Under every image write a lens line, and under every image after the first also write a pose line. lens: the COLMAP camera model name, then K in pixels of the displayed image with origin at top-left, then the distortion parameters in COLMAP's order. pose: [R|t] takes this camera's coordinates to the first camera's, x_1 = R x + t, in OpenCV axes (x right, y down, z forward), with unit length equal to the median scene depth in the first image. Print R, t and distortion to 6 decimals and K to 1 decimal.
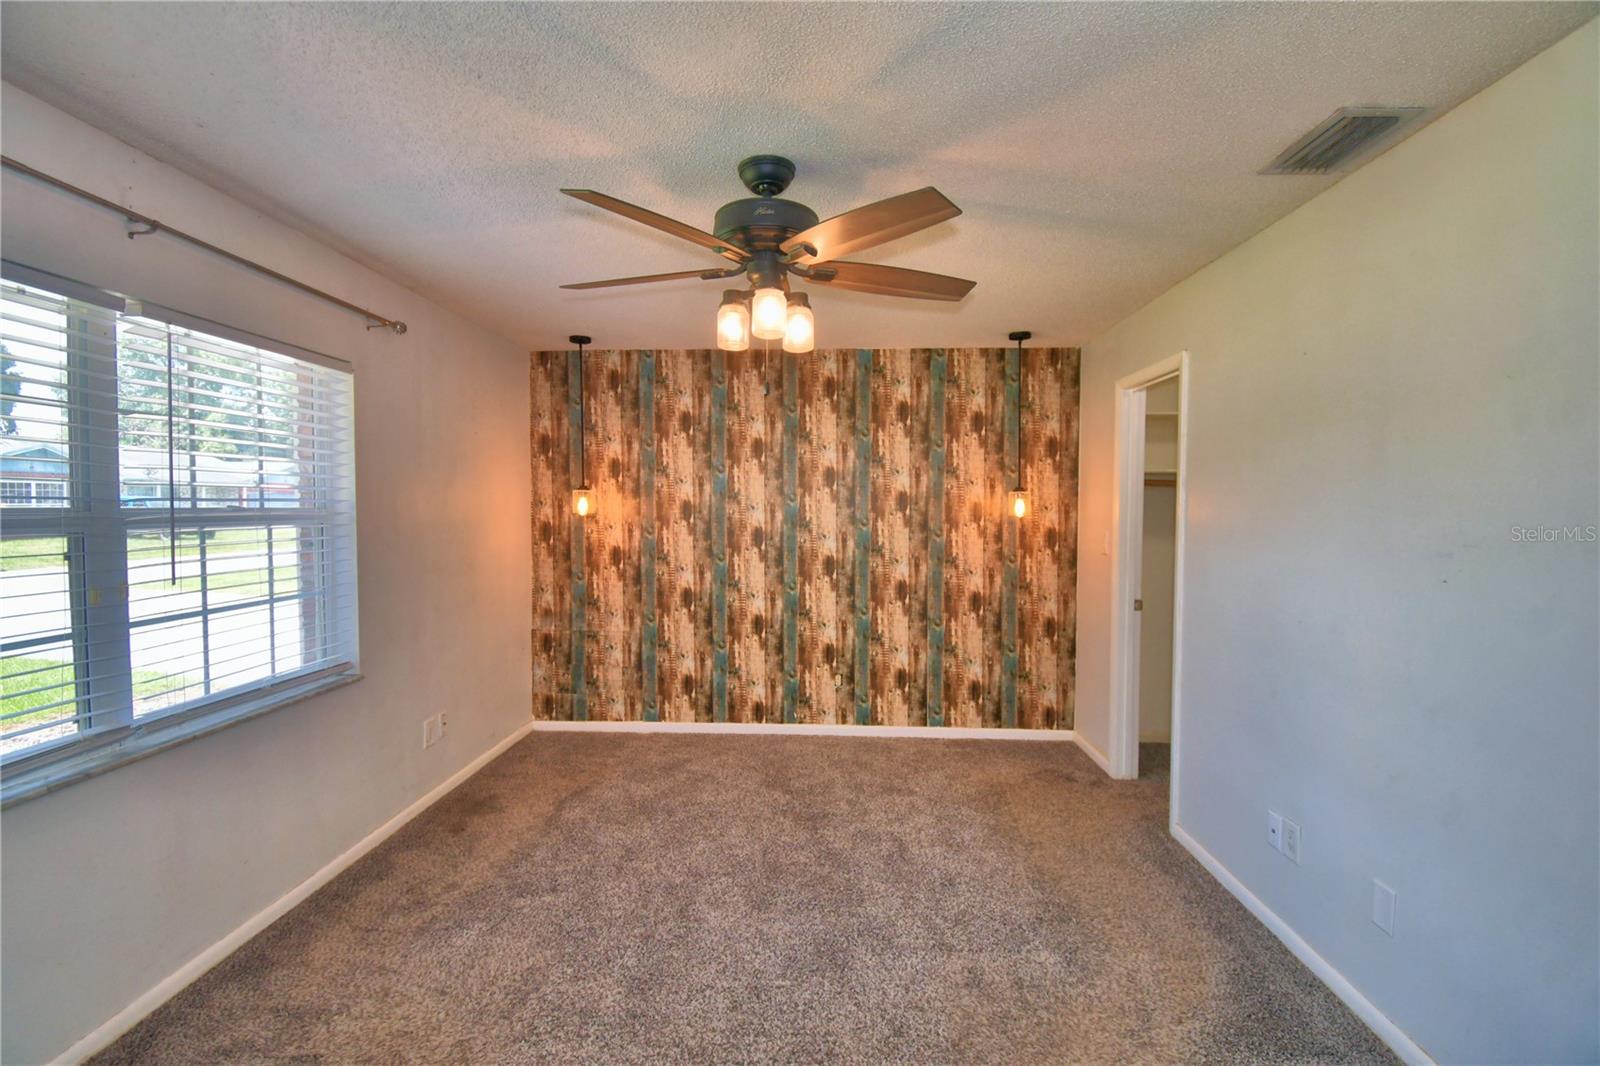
lens RADIAL K [[720.7, 0, 795.6], [0, 720.7, 533.5], [0, 0, 1]] dist [0.026786, -0.031165]
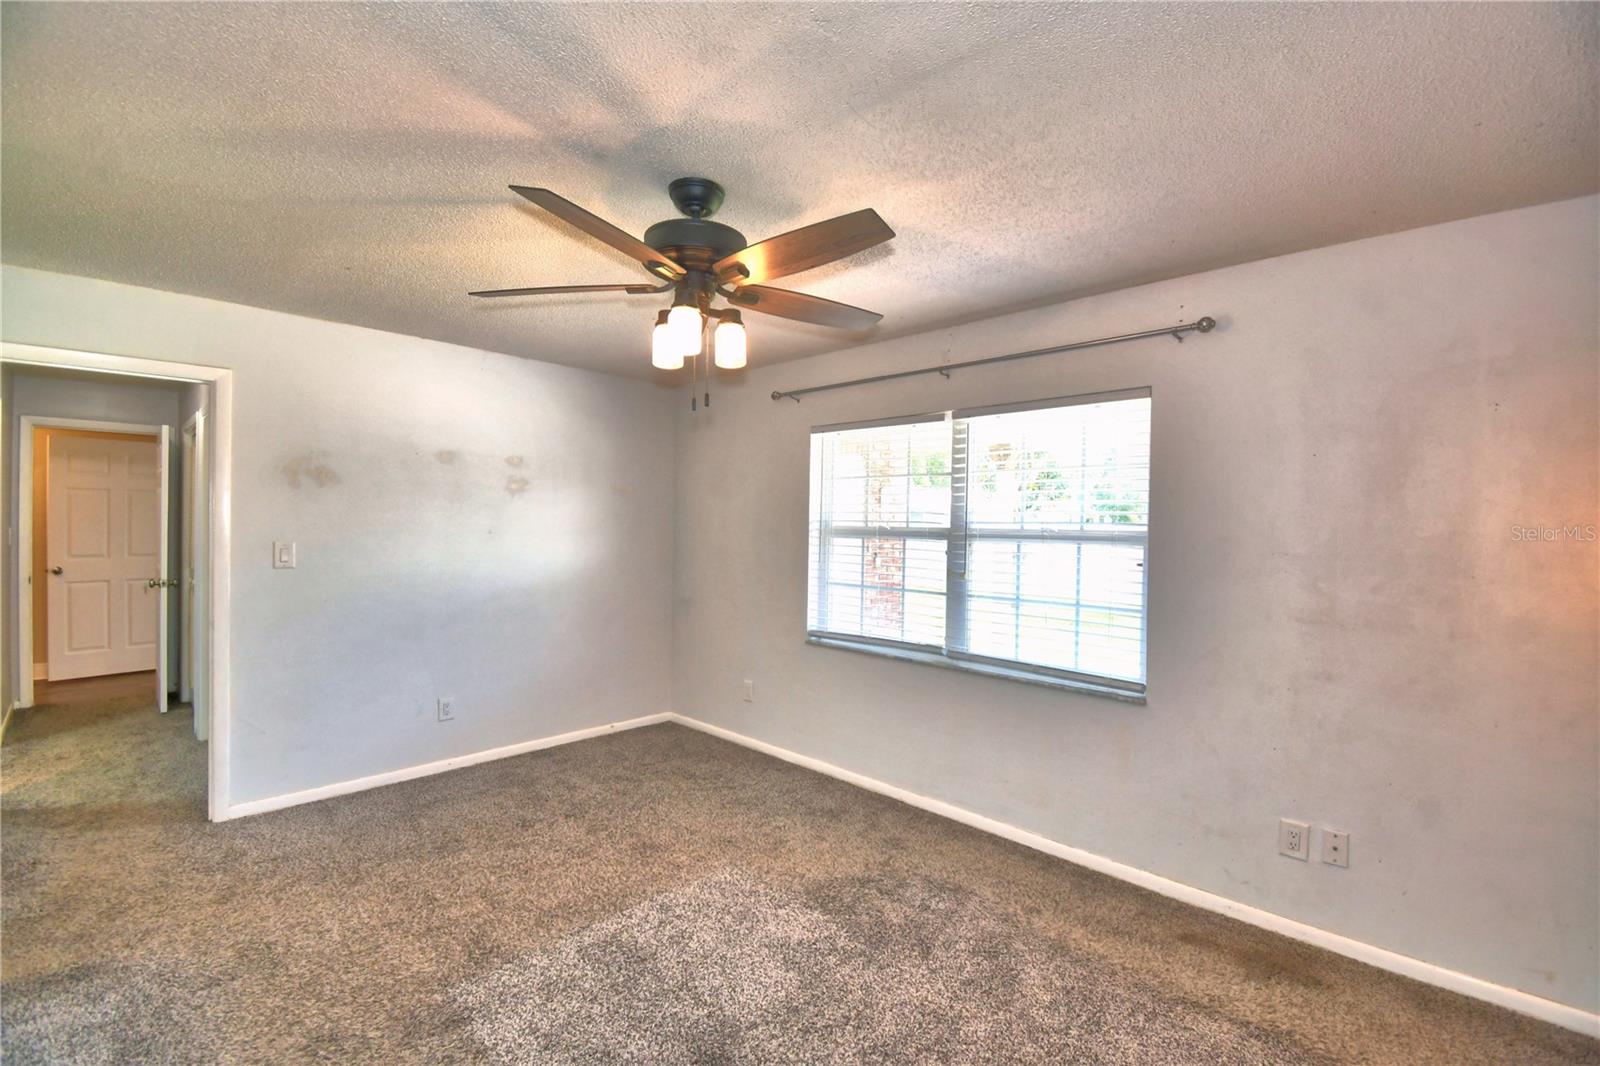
lens RADIAL K [[701.3, 0, 792.1], [0, 701.3, 531.1], [0, 0, 1]] dist [0.023157, -0.027852]
pose [[-0.666923, -0.007320, -0.745091, 0.284702], [-0.045411, 0.998492, 0.030838, -0.028248], [0.743742, 0.054402, -0.666250, 0.834379]]
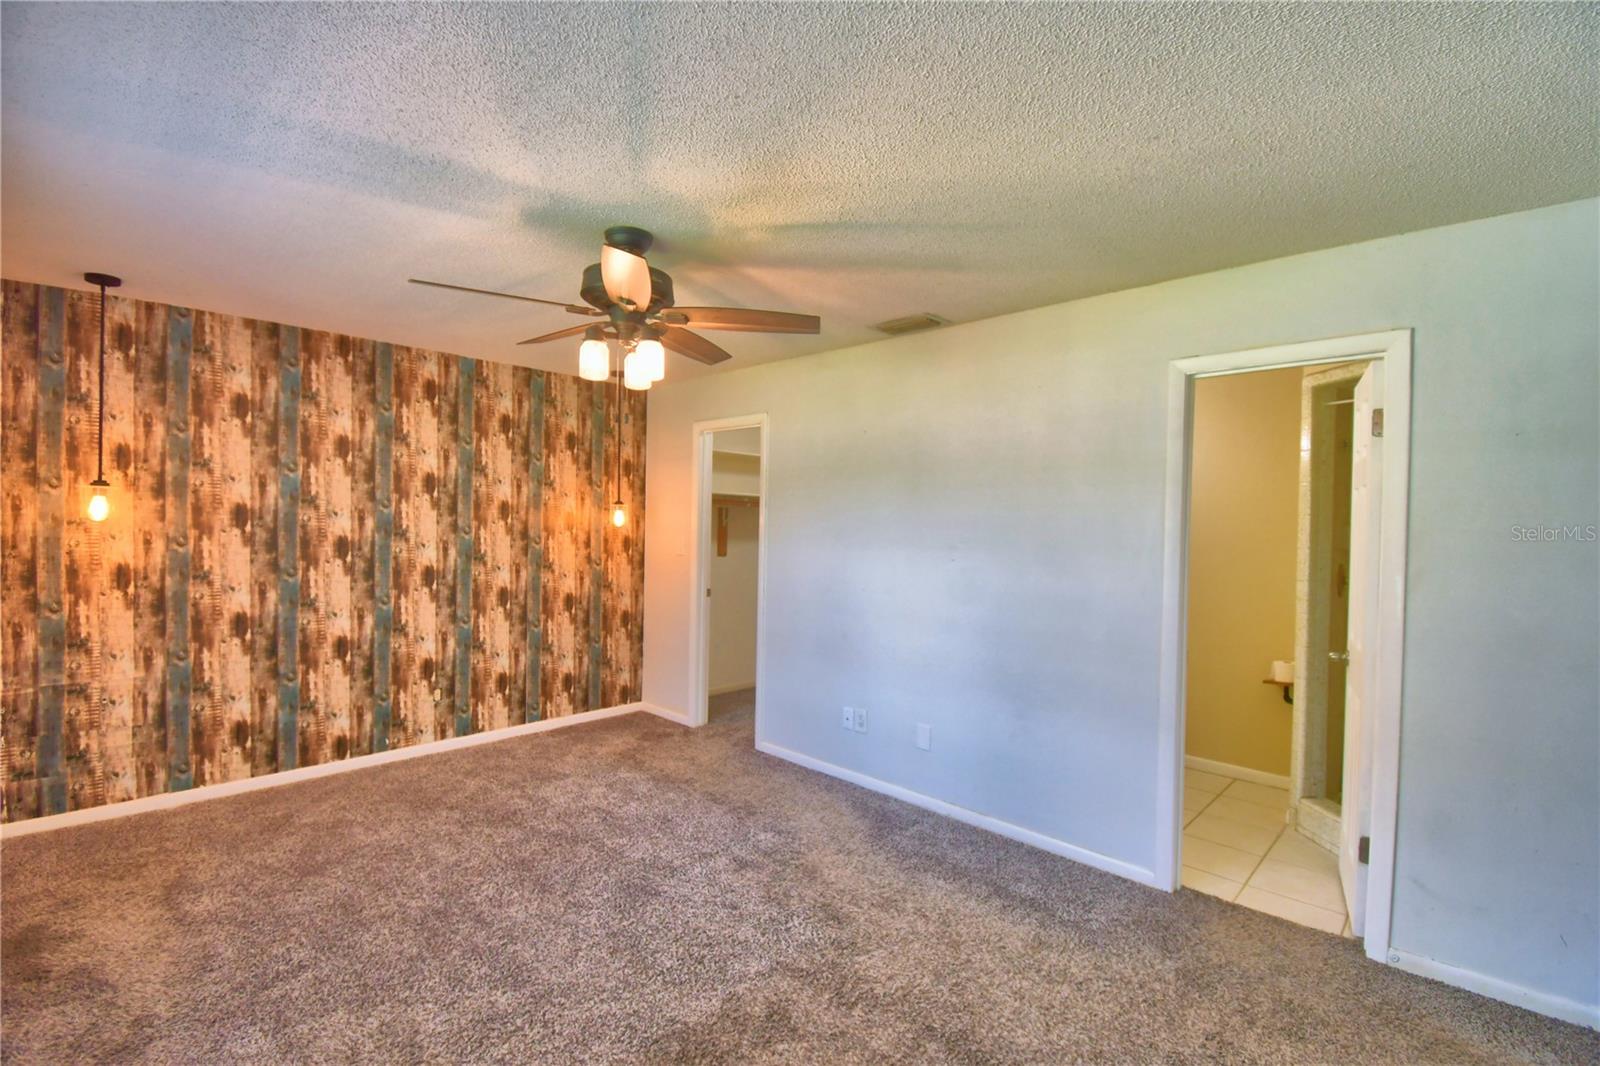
lens RADIAL K [[711.4, 0, 797.7], [0, 711.4, 531.3], [0, 0, 1]] dist [0.020584, -0.026755]
pose [[0.657703, -0.000998, 0.753276, -0.346379], [0.011428, 0.999897, -0.008653, -0.000880], [-0.753190, 0.014300, 0.657647, 0.009708]]
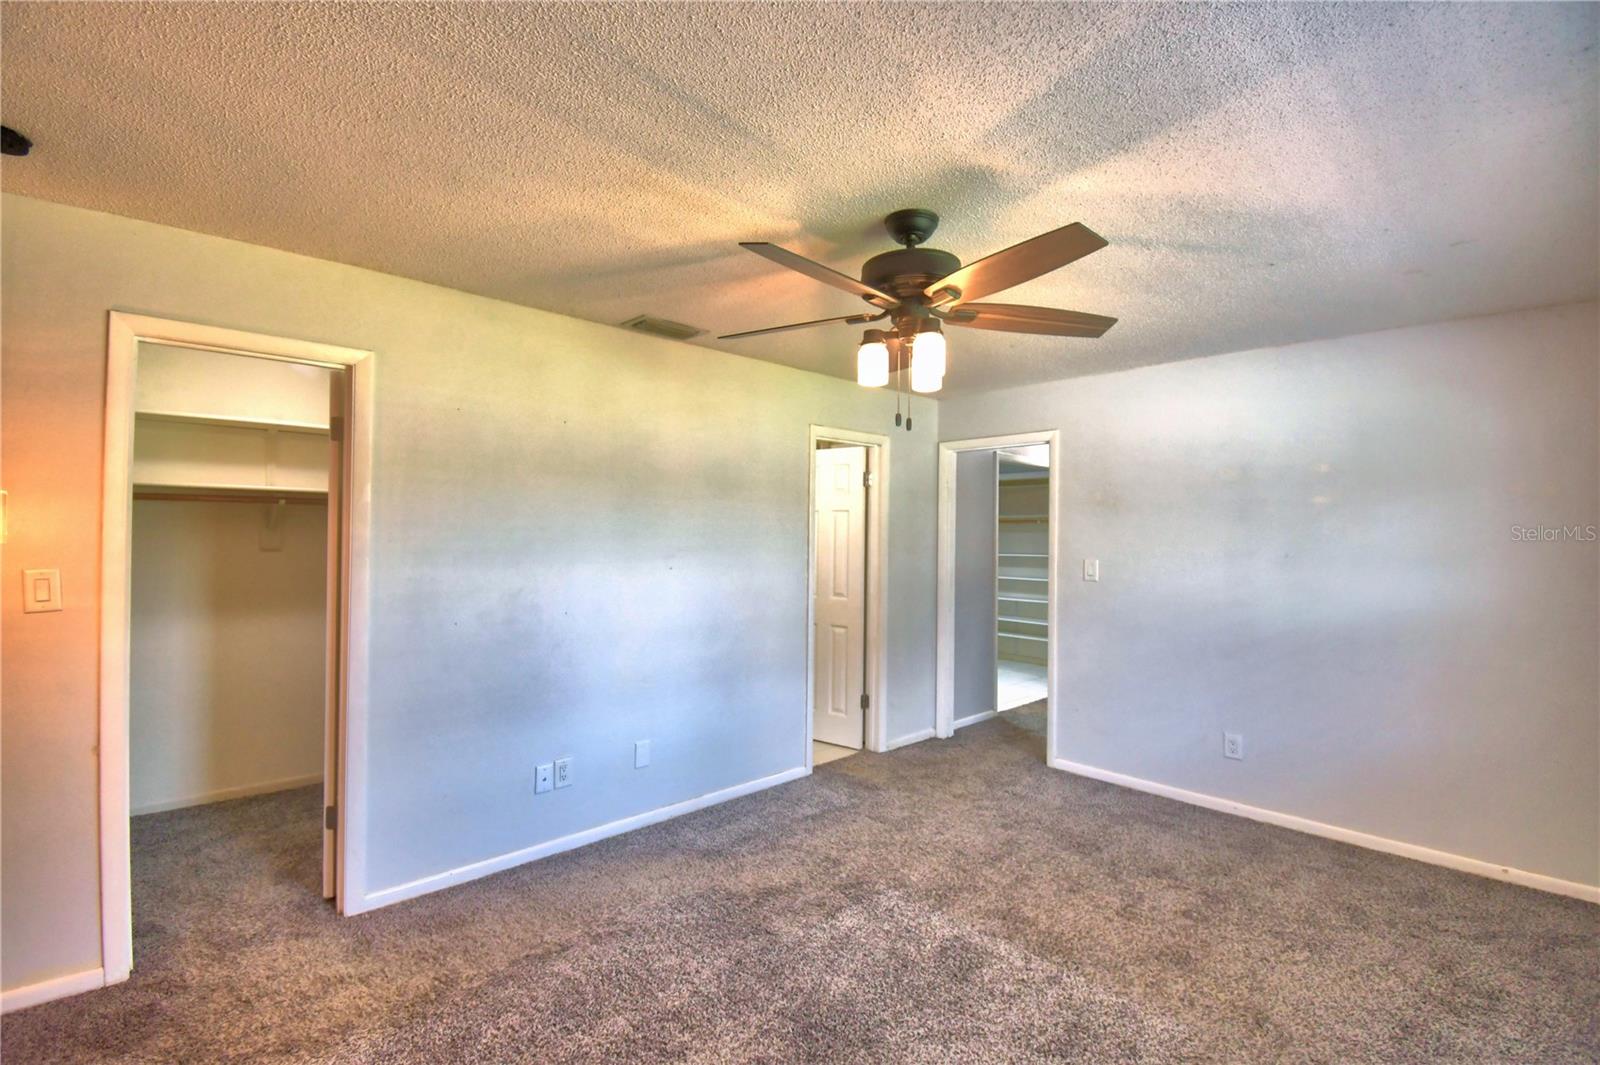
lens RADIAL K [[711.4, 0, 797.7], [0, 711.4, 530.8], [0, 0, 1]] dist [0.020584, -0.026755]
pose [[-0.719411, -0.009391, 0.694521, -0.305554], [0.009974, 0.999666, 0.023849, -0.034327], [-0.694513, 0.024085, -0.719077, 0.877412]]
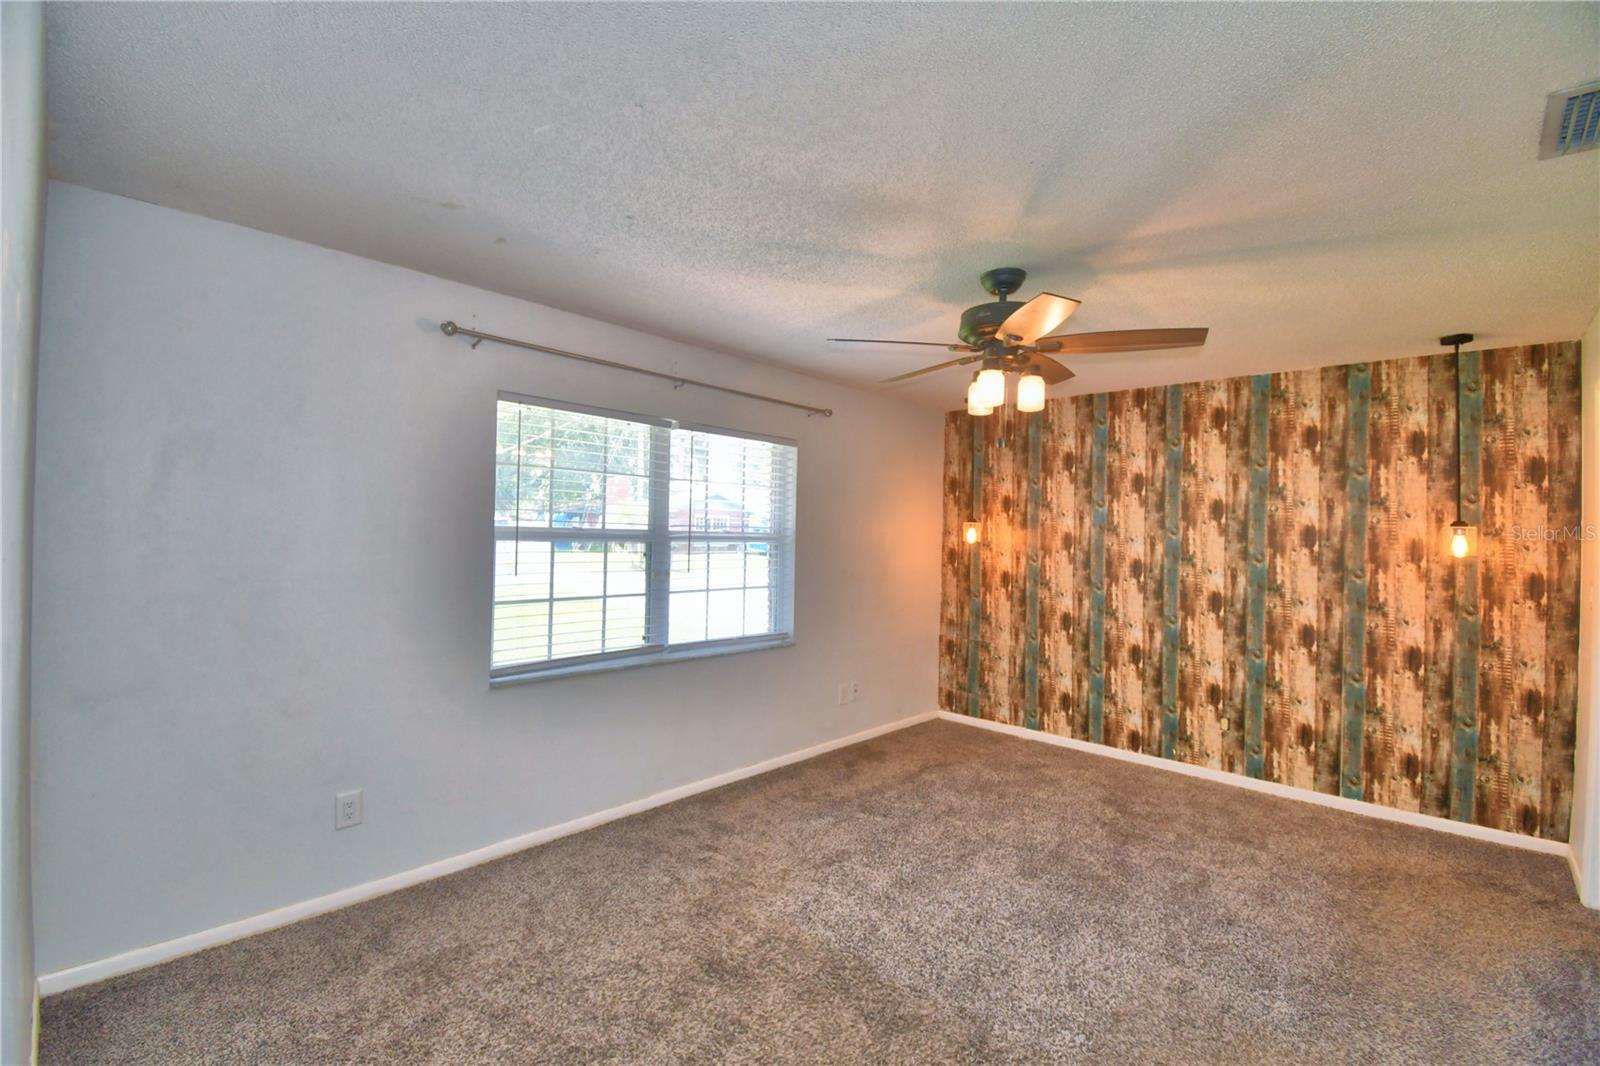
lens RADIAL K [[701.3, 0, 792.1], [0, 701.3, 531.1], [0, 0, 1]] dist [0.023157, -0.027852]
pose [[0.755563, 0.011715, -0.654971, 0.236312], [-0.044179, 0.998475, -0.033105, 0.006264], [0.653585, 0.053949, 0.754928, -0.083984]]
